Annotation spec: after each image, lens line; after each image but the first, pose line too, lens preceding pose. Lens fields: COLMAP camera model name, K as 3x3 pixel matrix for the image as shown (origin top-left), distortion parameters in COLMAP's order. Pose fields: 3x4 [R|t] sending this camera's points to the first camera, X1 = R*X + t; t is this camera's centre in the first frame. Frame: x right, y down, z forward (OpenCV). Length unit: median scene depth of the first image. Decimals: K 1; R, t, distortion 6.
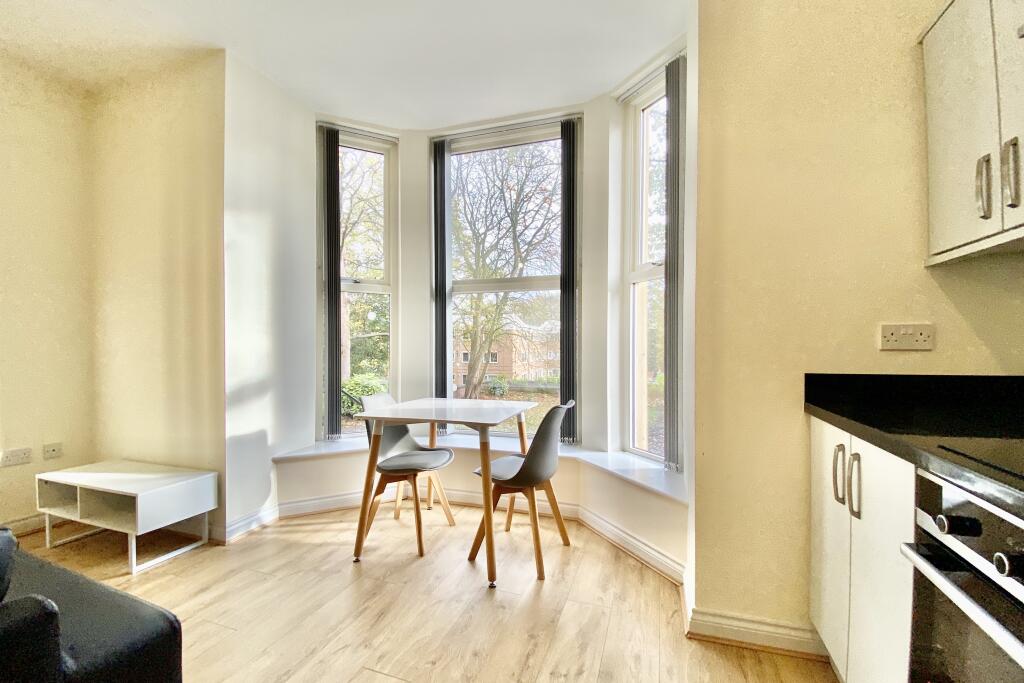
lens RADIAL K [[427.8, 0, 512.0], [0, 427.8, 341.5], [0, 0, 1]] dist [0.029916, -0.018551]
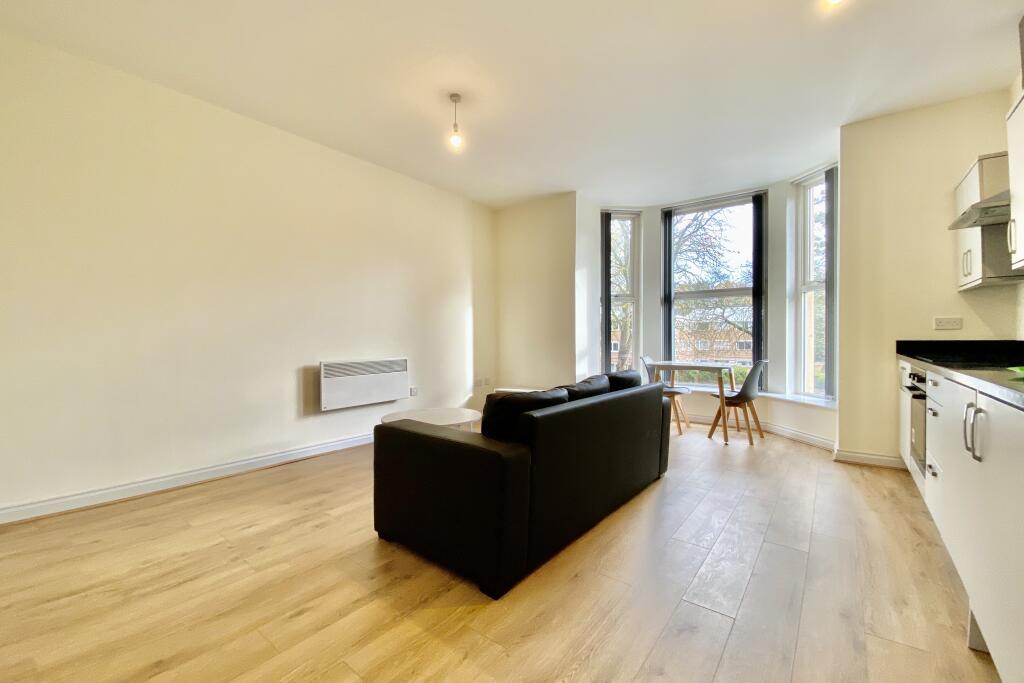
lens RADIAL K [[417.7, 0, 512.0], [0, 417.7, 341.5], [0, 0, 1]] dist [0.017771, -0.017144]
pose [[0.947123, -0.010820, -0.320689, -0.299880], [0.020064, 0.999473, 0.025537, -0.009210], [0.320244, -0.030621, 0.946840, -1.007532]]
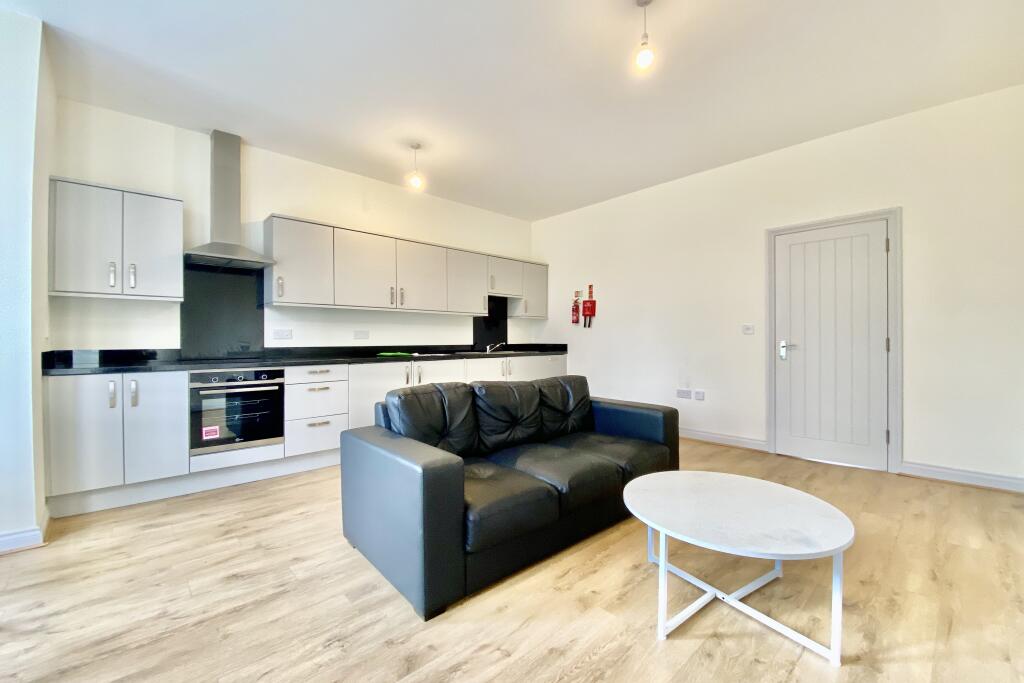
lens RADIAL K [[417.7, 0, 512.0], [0, 417.7, 341.5], [0, 0, 1]] dist [0.017771, -0.017144]
pose [[-0.884653, -0.002263, 0.466244, -0.994051], [-0.012135, 0.999761, -0.018172, 0.025870], [-0.466092, -0.021734, -0.884469, 0.963608]]
